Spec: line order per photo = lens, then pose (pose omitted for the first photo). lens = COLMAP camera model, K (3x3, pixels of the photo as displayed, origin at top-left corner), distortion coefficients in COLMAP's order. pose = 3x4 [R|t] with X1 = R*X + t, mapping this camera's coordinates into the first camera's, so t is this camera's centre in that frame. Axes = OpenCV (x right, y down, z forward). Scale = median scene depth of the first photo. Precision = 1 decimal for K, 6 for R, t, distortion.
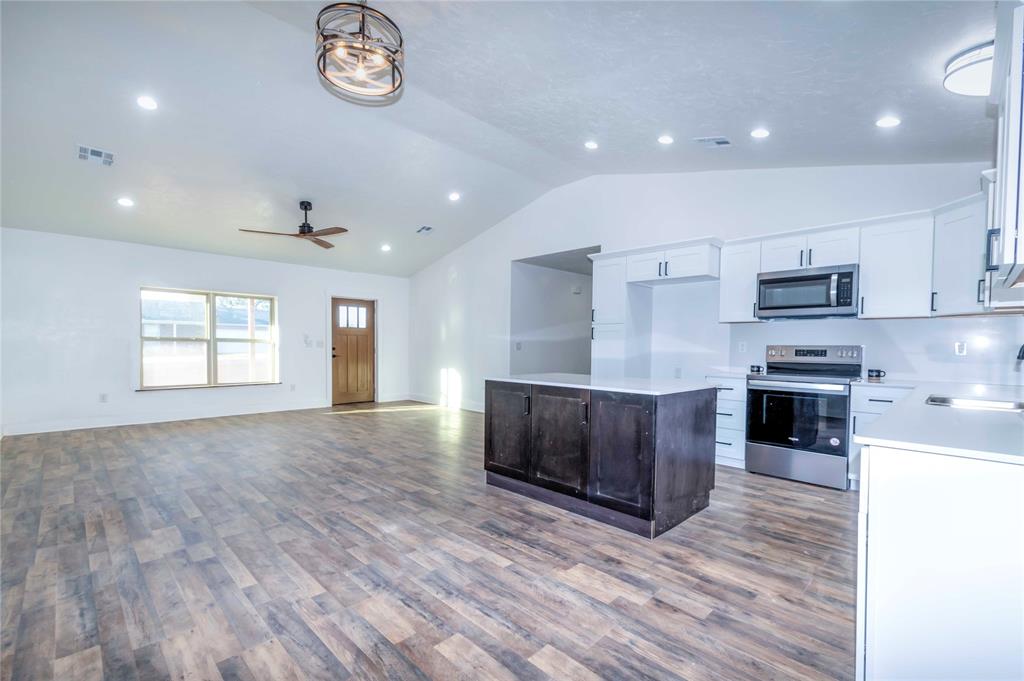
lens RADIAL K [[446.3, 0, 521.1], [0, 446.3, 348.0], [0, 0, 1]] dist [0.004128, -0.002002]
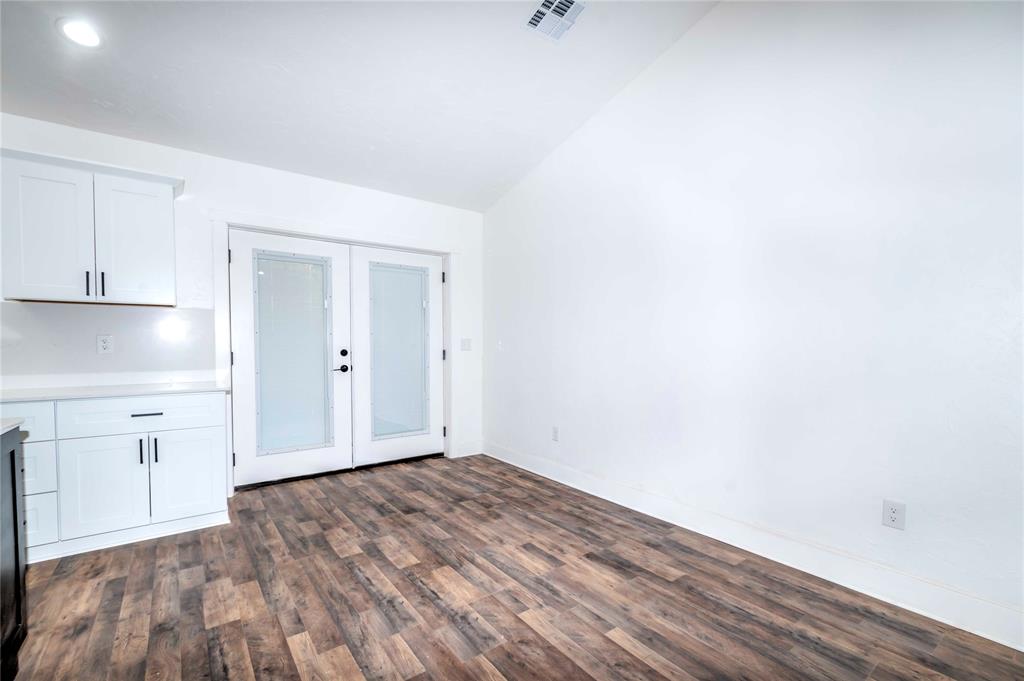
lens RADIAL K [[446.3, 0, 523.5], [0, 446.3, 358.6], [0, 0, 1]] dist [0.004128, -0.002002]
pose [[-0.990628, -0.015023, 0.135758, -0.480553], [-0.009348, 0.999059, 0.042343, -0.015267], [-0.136267, 0.040677, -0.989837, 1.602797]]
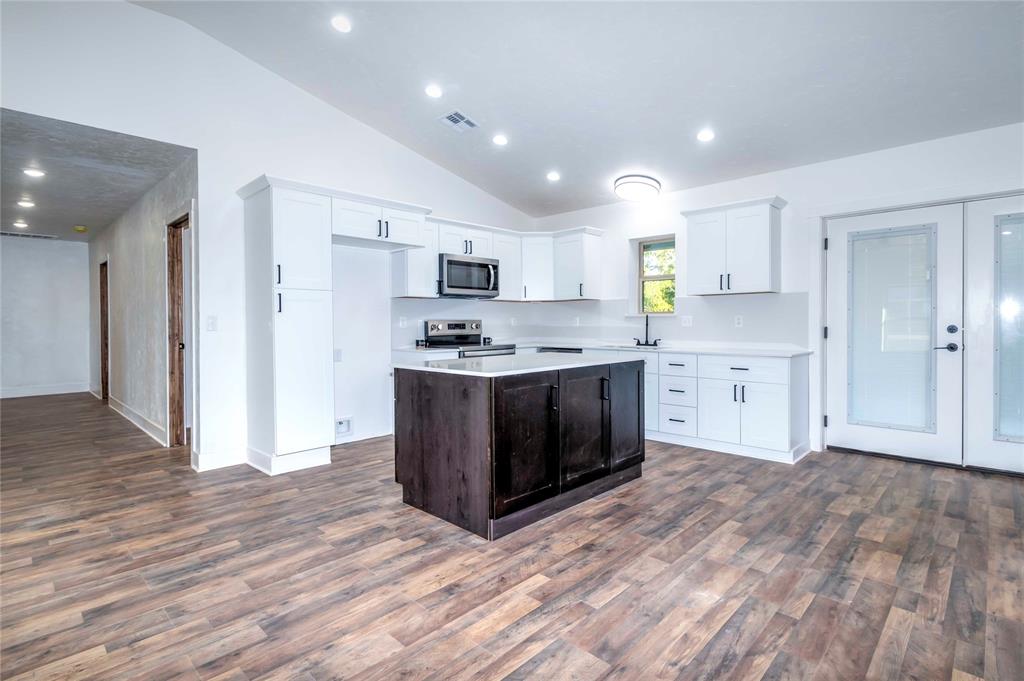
lens RADIAL K [[500.4, 0, 512.0], [0, 500.4, 326.5], [0, 0, 1]] dist [0.006319, -0.006946]
pose [[-0.001085, -0.017201, 0.999851, -1.181710], [0.014843, 0.999742, 0.017215, -0.017518], [-0.999889, 0.014859, -0.000830, 1.469715]]
